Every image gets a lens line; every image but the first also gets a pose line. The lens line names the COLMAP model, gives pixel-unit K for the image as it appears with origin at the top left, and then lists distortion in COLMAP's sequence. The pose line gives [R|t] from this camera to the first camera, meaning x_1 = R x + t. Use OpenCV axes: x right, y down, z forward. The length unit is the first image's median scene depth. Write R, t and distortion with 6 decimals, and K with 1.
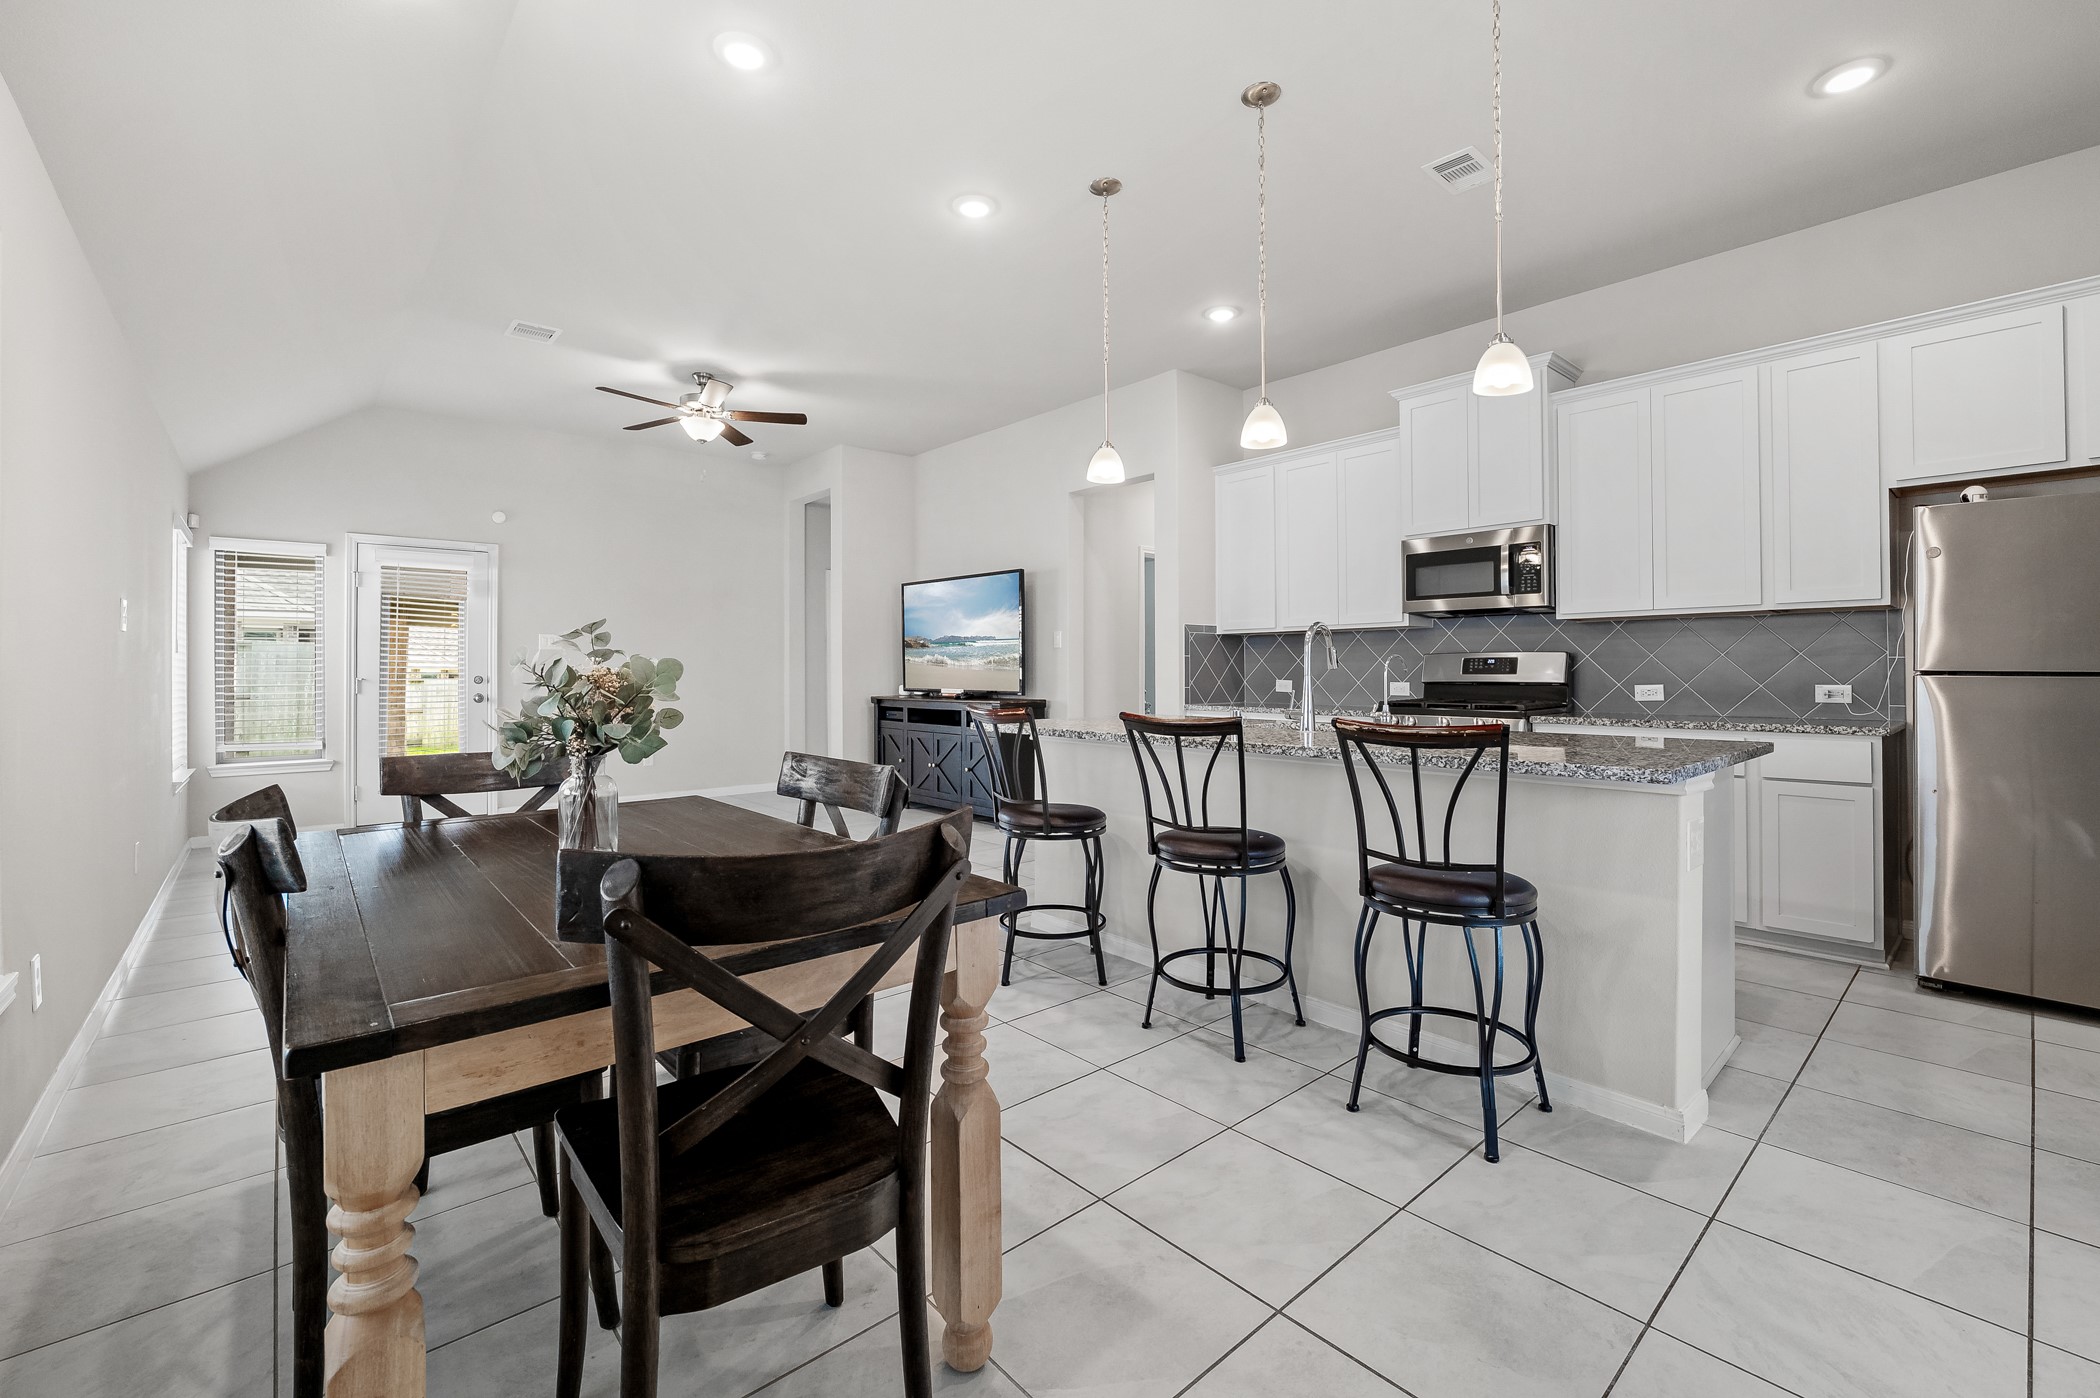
lens RADIAL K [[890.8, 0, 1072.4], [0, 890.8, 679.6], [0, 0, 1]] dist [-0.013023, -0.000436]
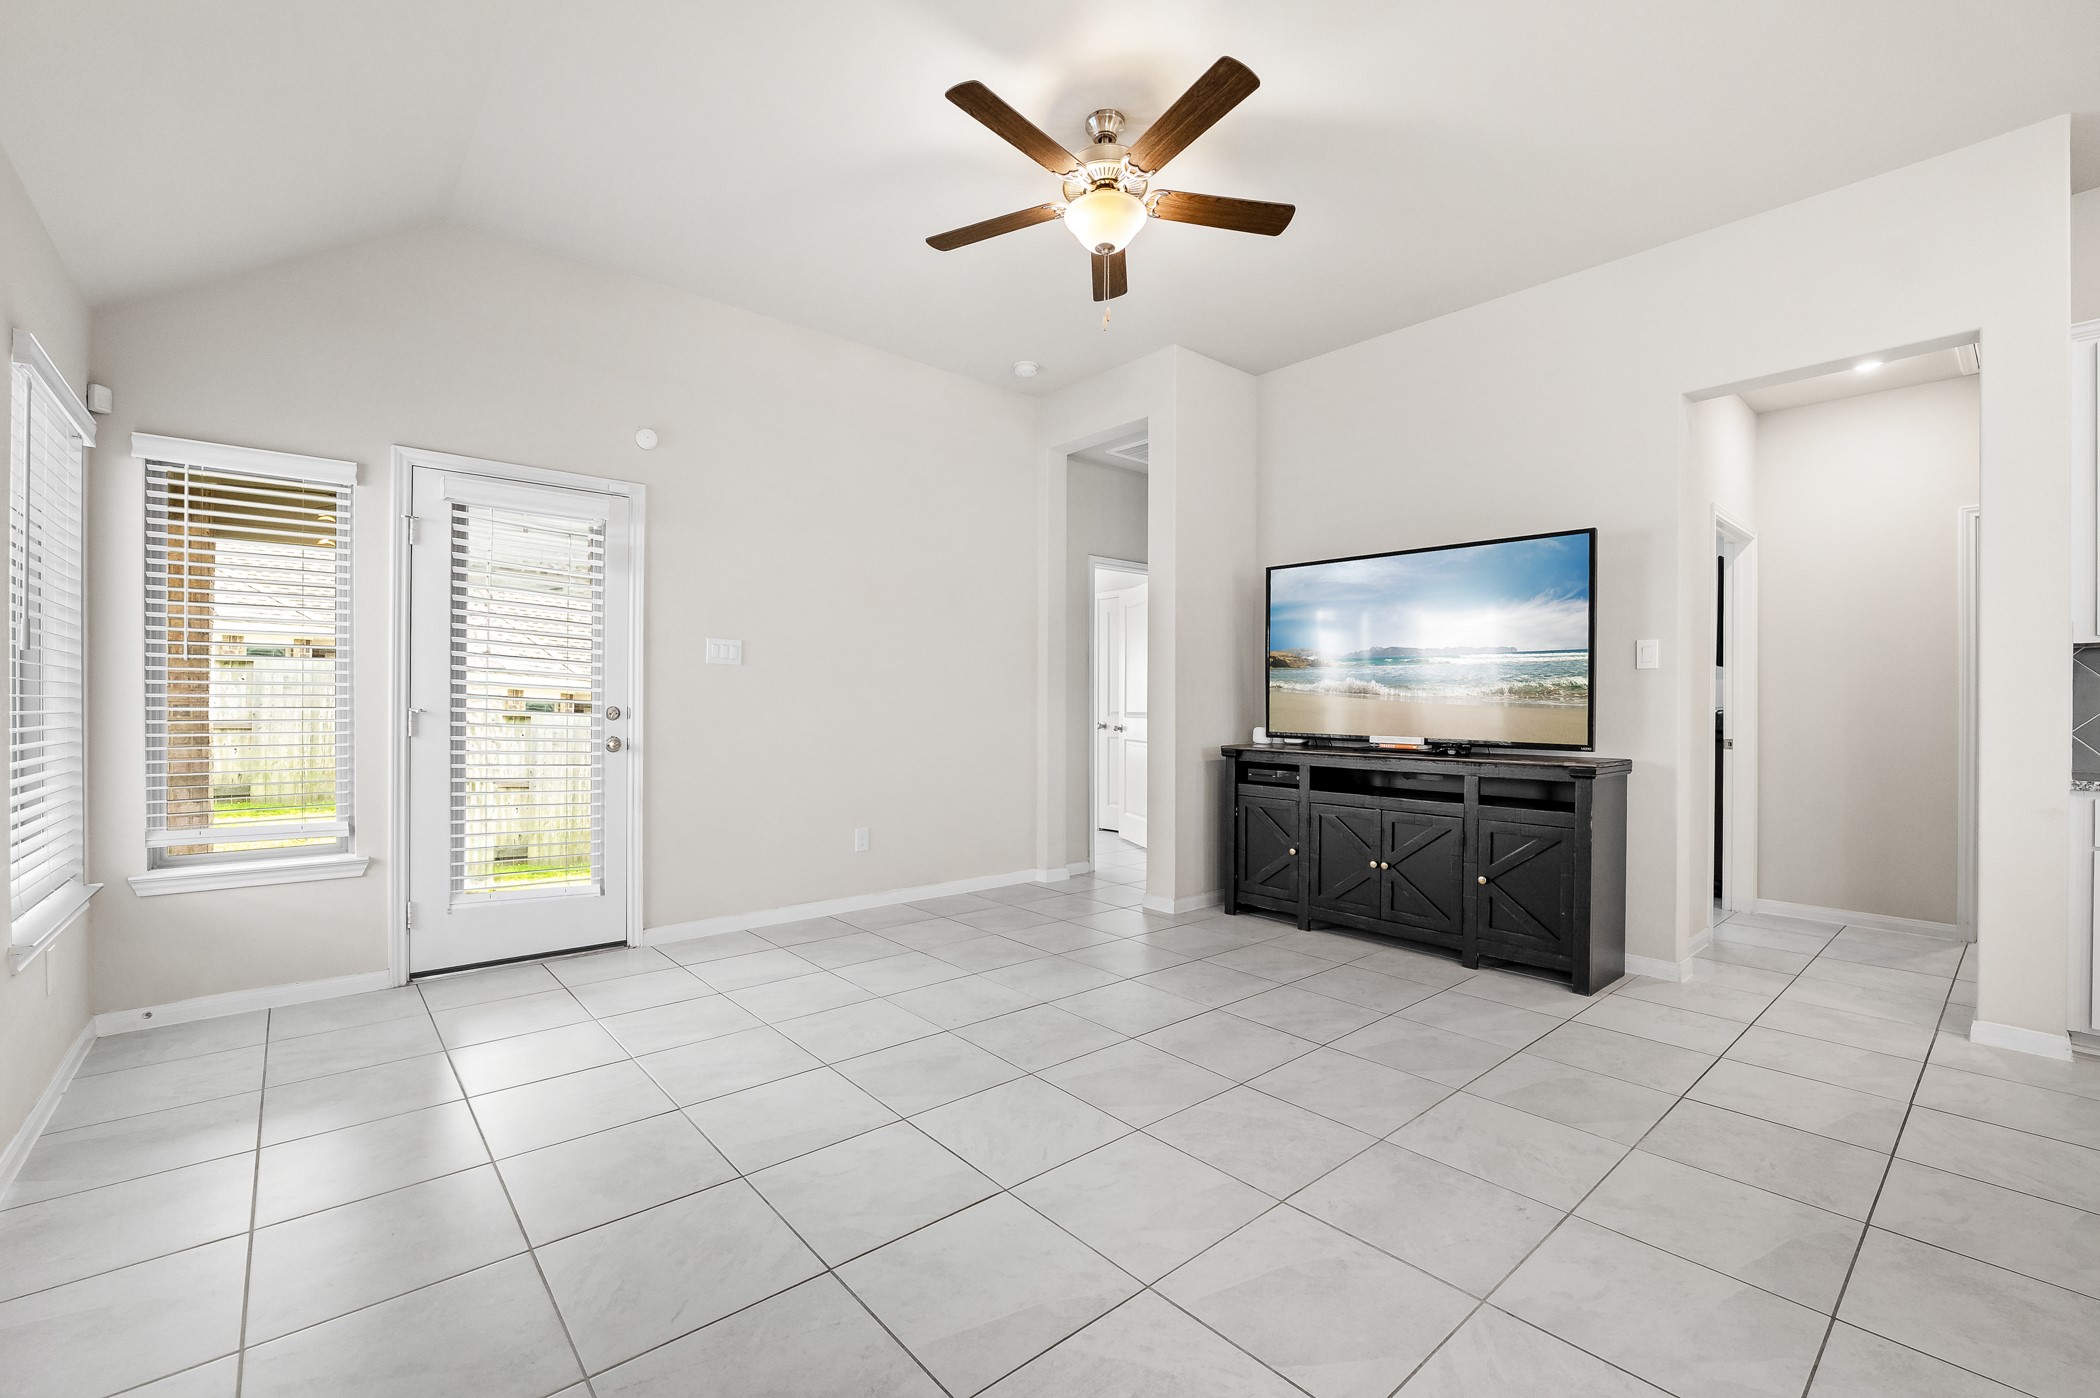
lens RADIAL K [[890.8, 0, 1055.3], [0, 890.8, 705.2], [0, 0, 1]] dist [-0.013023, -0.000436]
pose [[0.999945, 0.010079, 0.002865, -0.557213], [-0.010042, 0.999869, -0.012724, -0.000486], [-0.002993, 0.012694, 0.999915, 0.610685]]
